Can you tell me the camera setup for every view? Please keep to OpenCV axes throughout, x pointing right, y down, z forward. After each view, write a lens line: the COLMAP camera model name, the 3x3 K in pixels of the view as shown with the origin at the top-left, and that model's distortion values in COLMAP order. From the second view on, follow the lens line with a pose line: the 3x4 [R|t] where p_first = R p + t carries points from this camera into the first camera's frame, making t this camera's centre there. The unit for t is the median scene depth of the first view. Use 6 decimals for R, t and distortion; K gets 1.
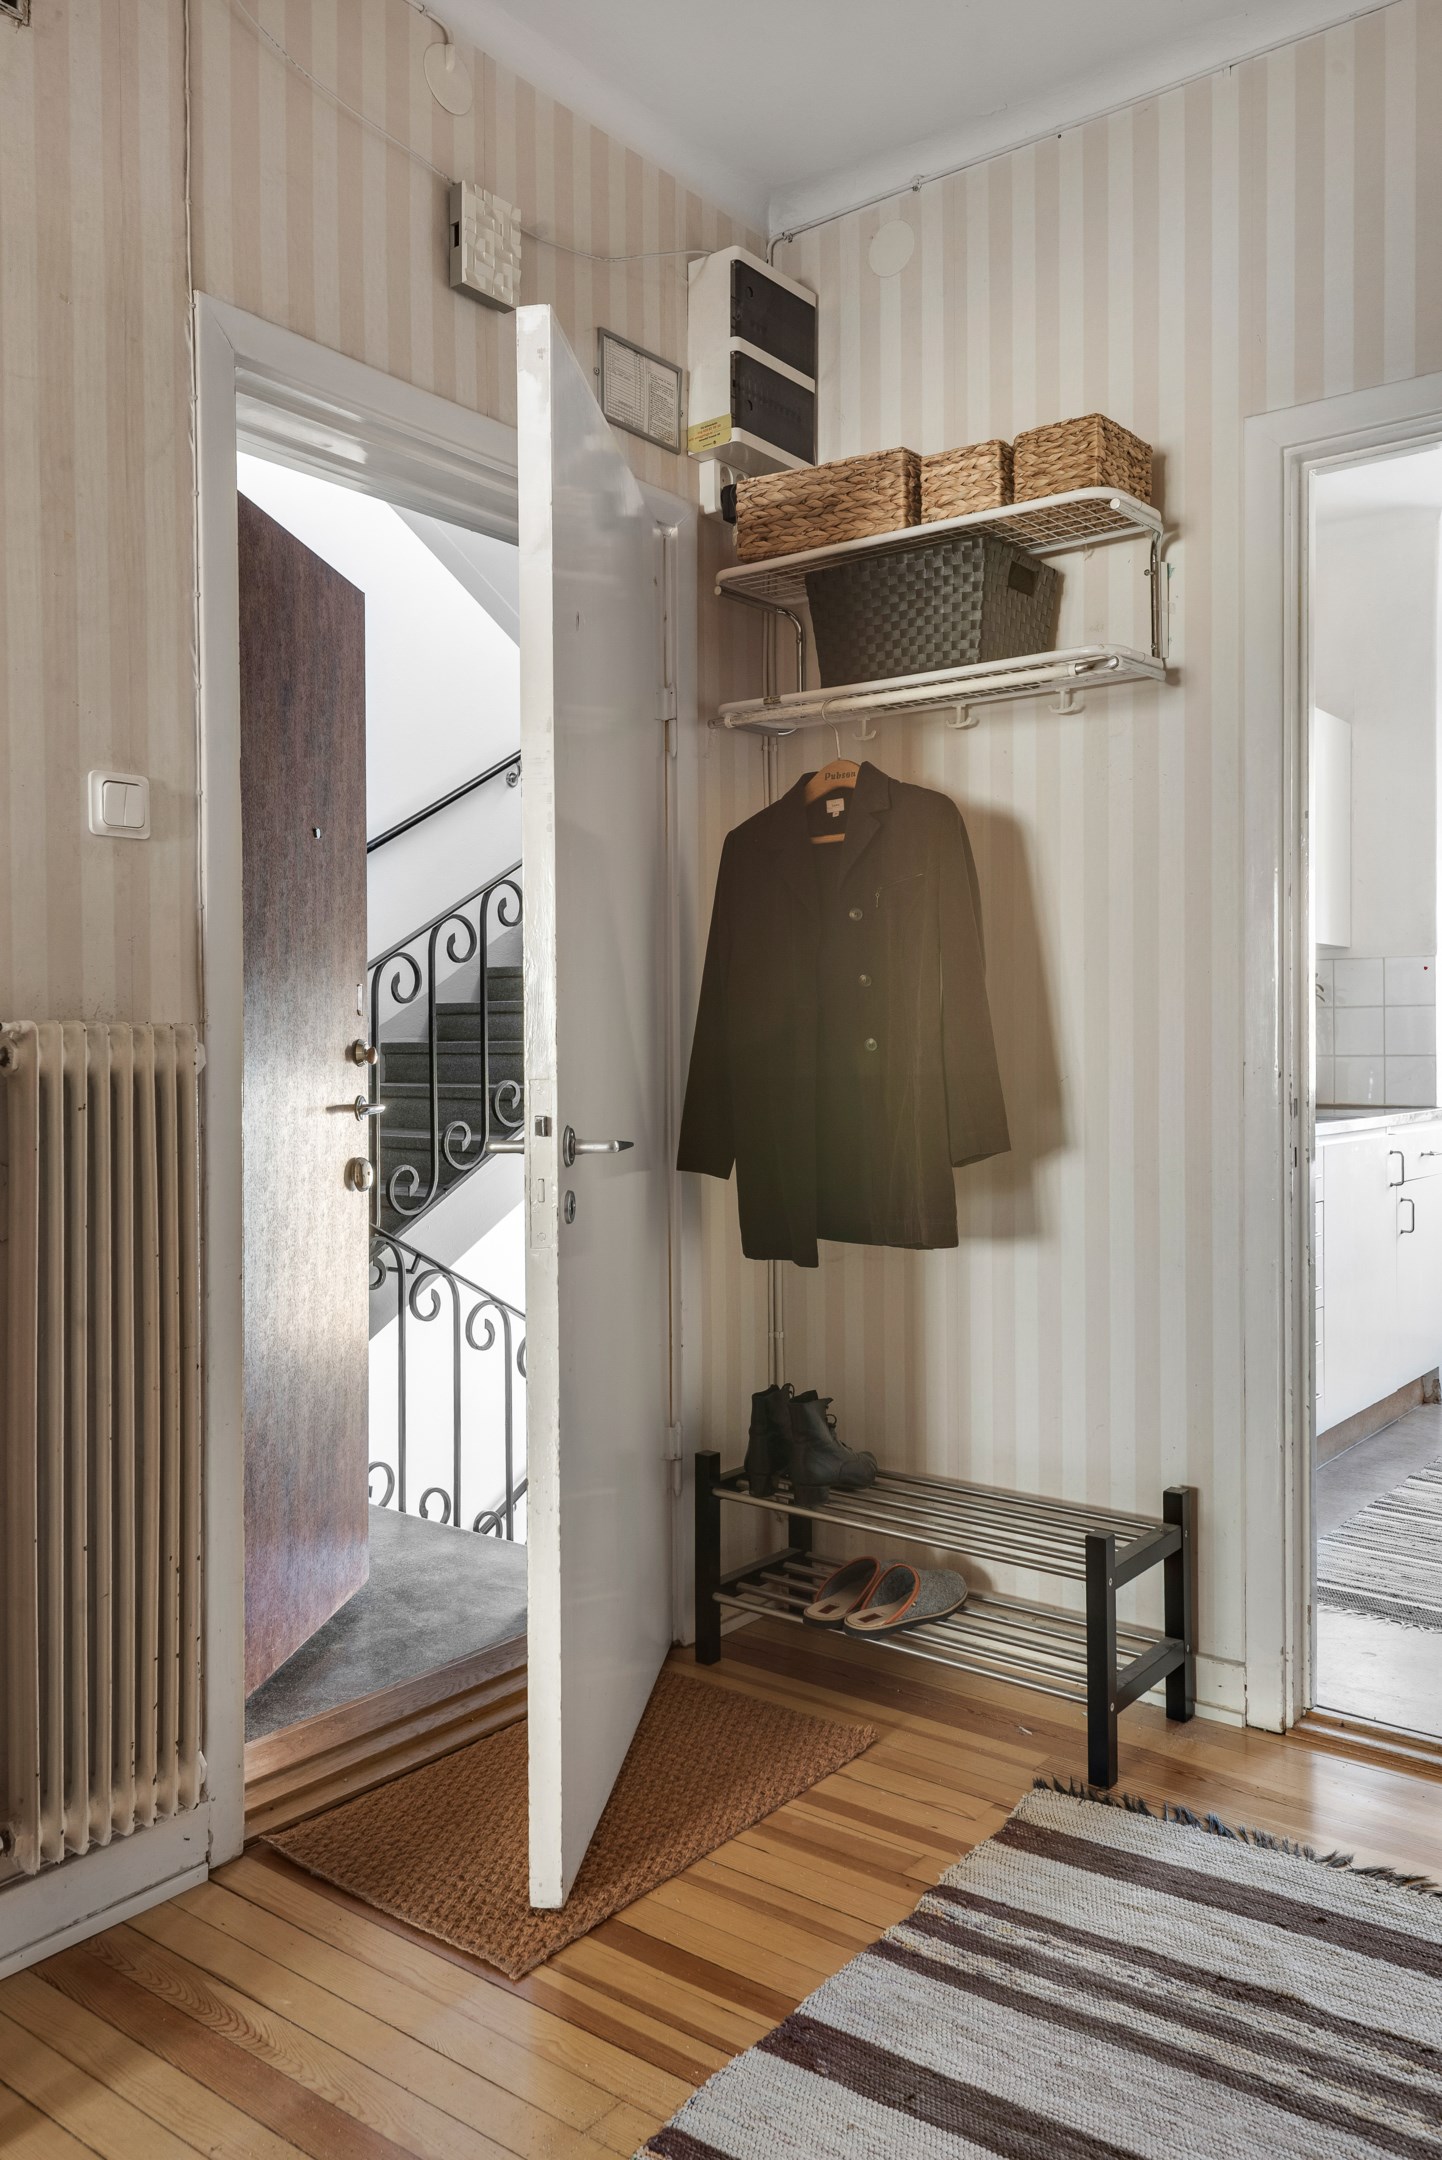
lens RADIAL K [[1605.4, 0, 715.9], [0, 1605.4, 1053.5], [0, 0, 1]] dist [0.042412, -0.030570]
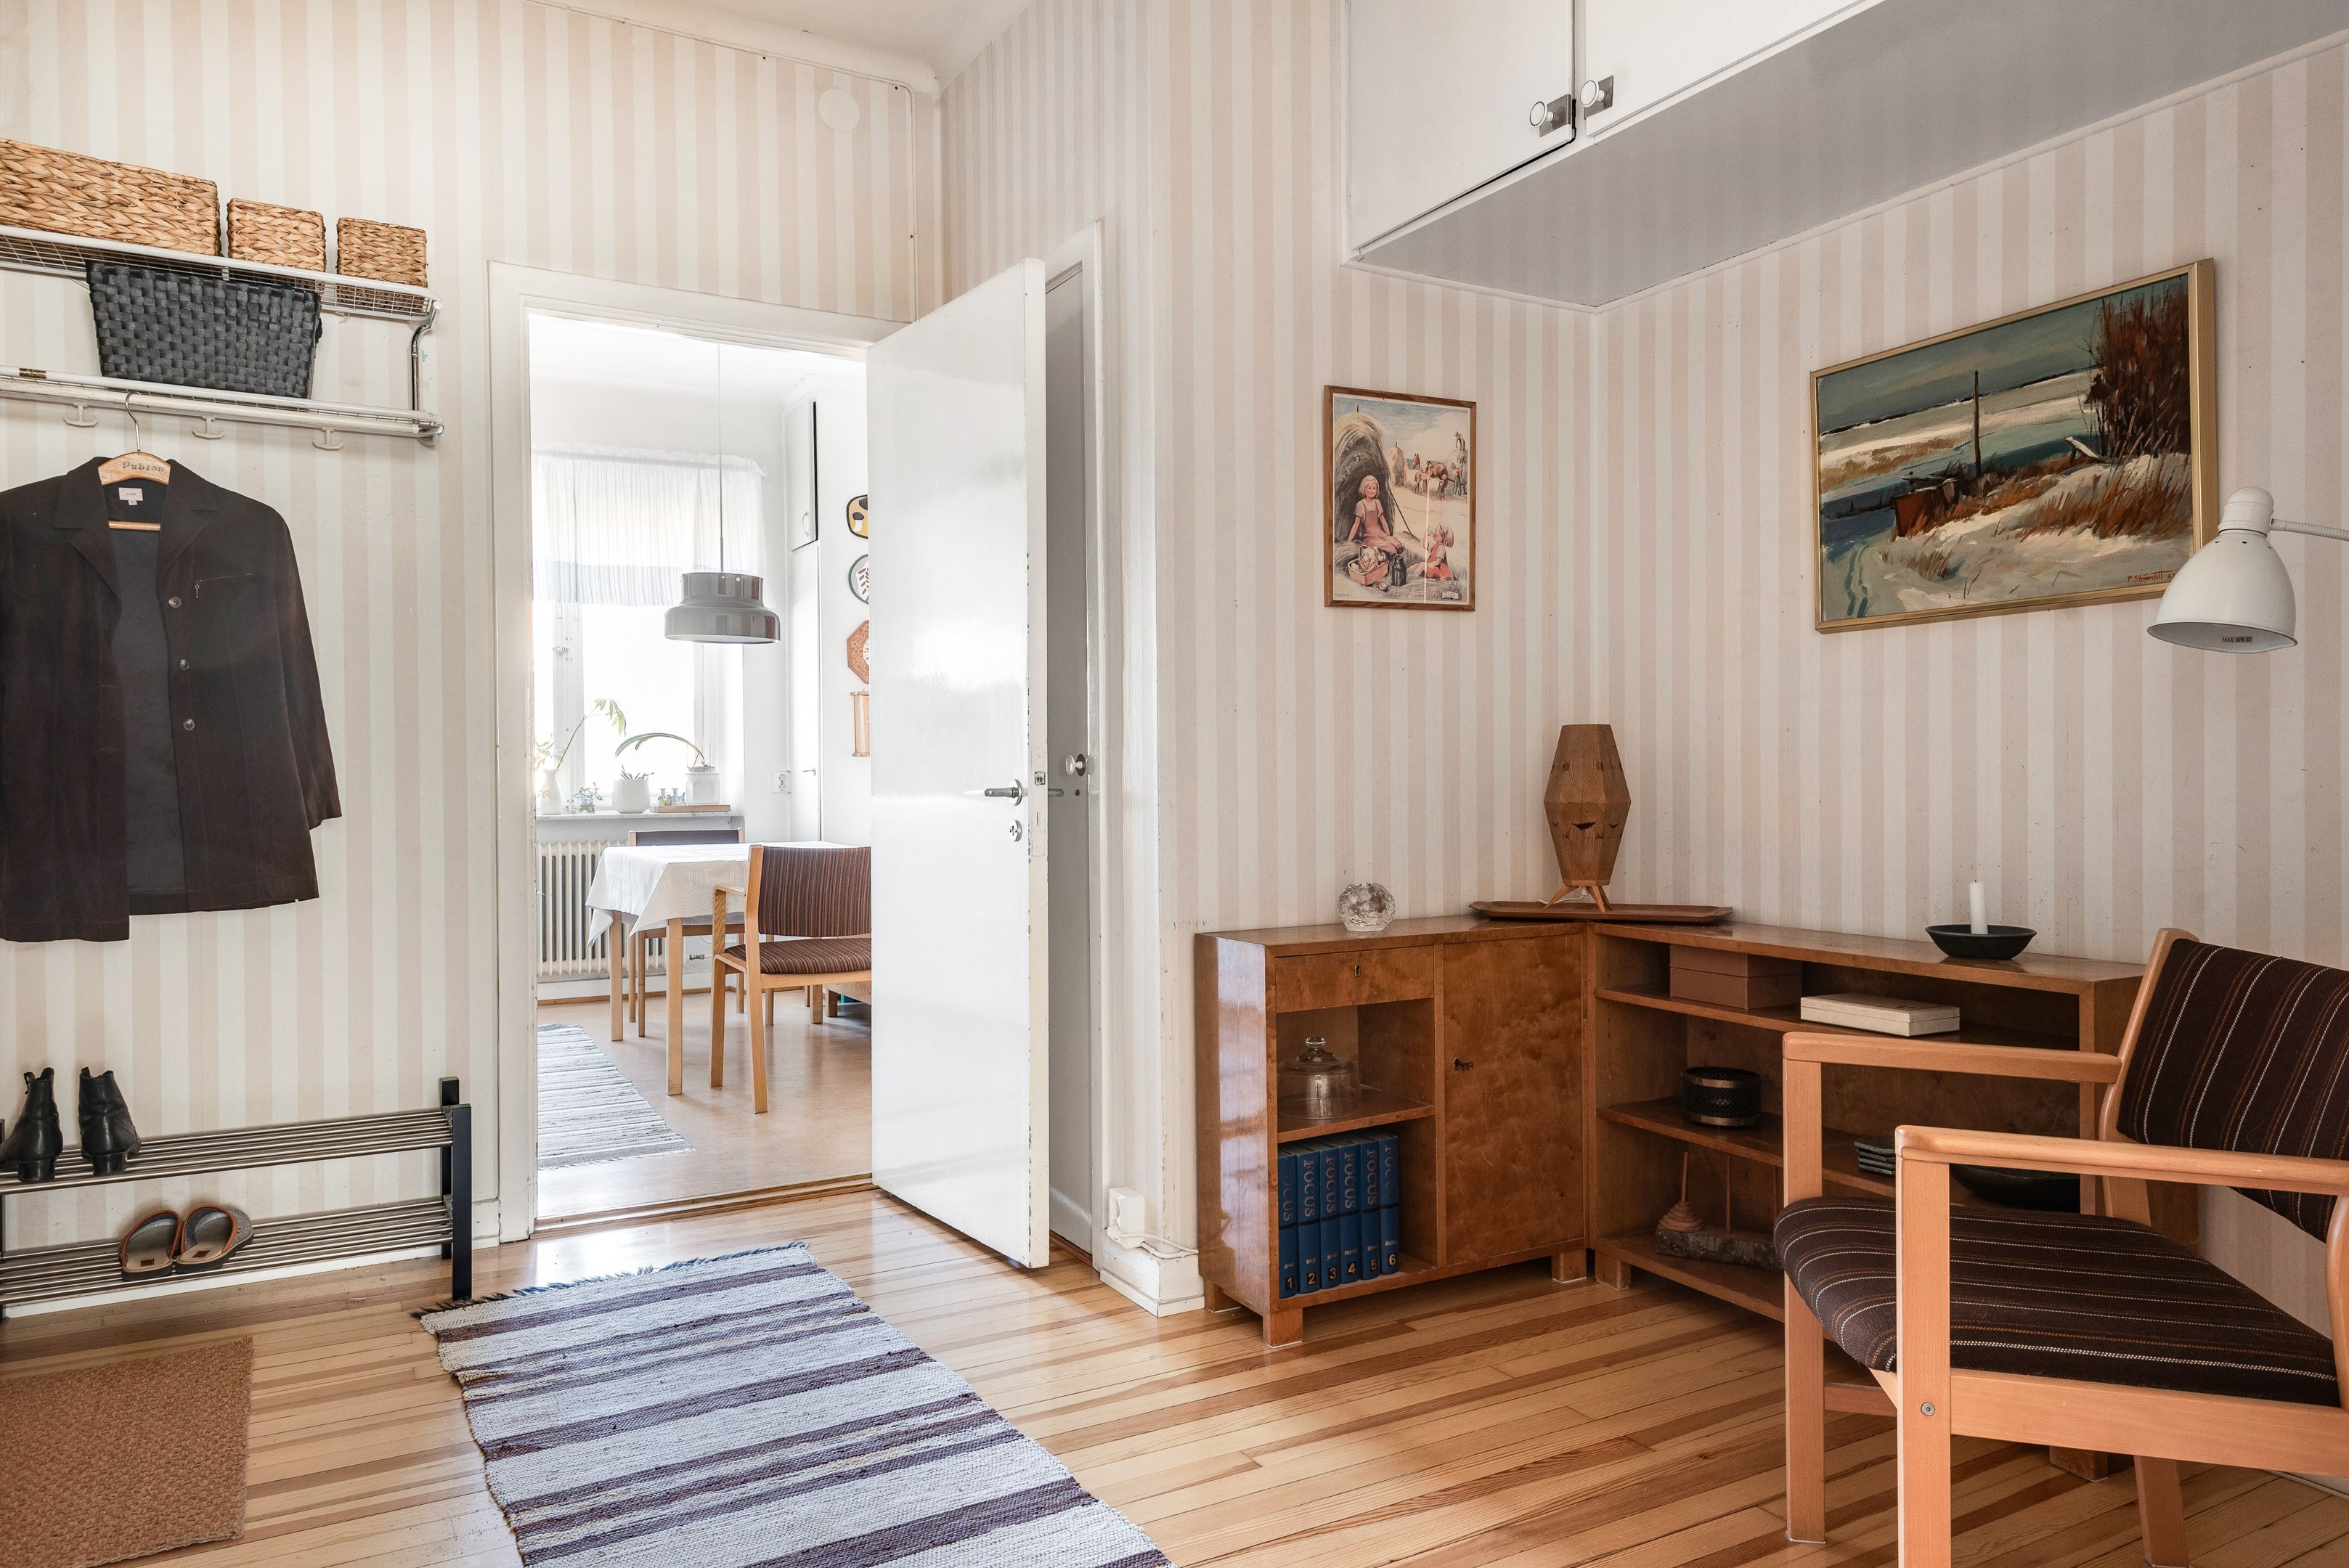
lens RADIAL K [[1557.2, 0, 1187.8], [0, 1557.2, 781.3], [0, 0, 1]] dist [0.038534, -0.029691]
pose [[0.387650, -0.005203, 0.921792, -0.641156], [0.008683, 0.999960, 0.001993, 0.037208], [-0.921766, 0.007231, 0.387680, -0.024402]]
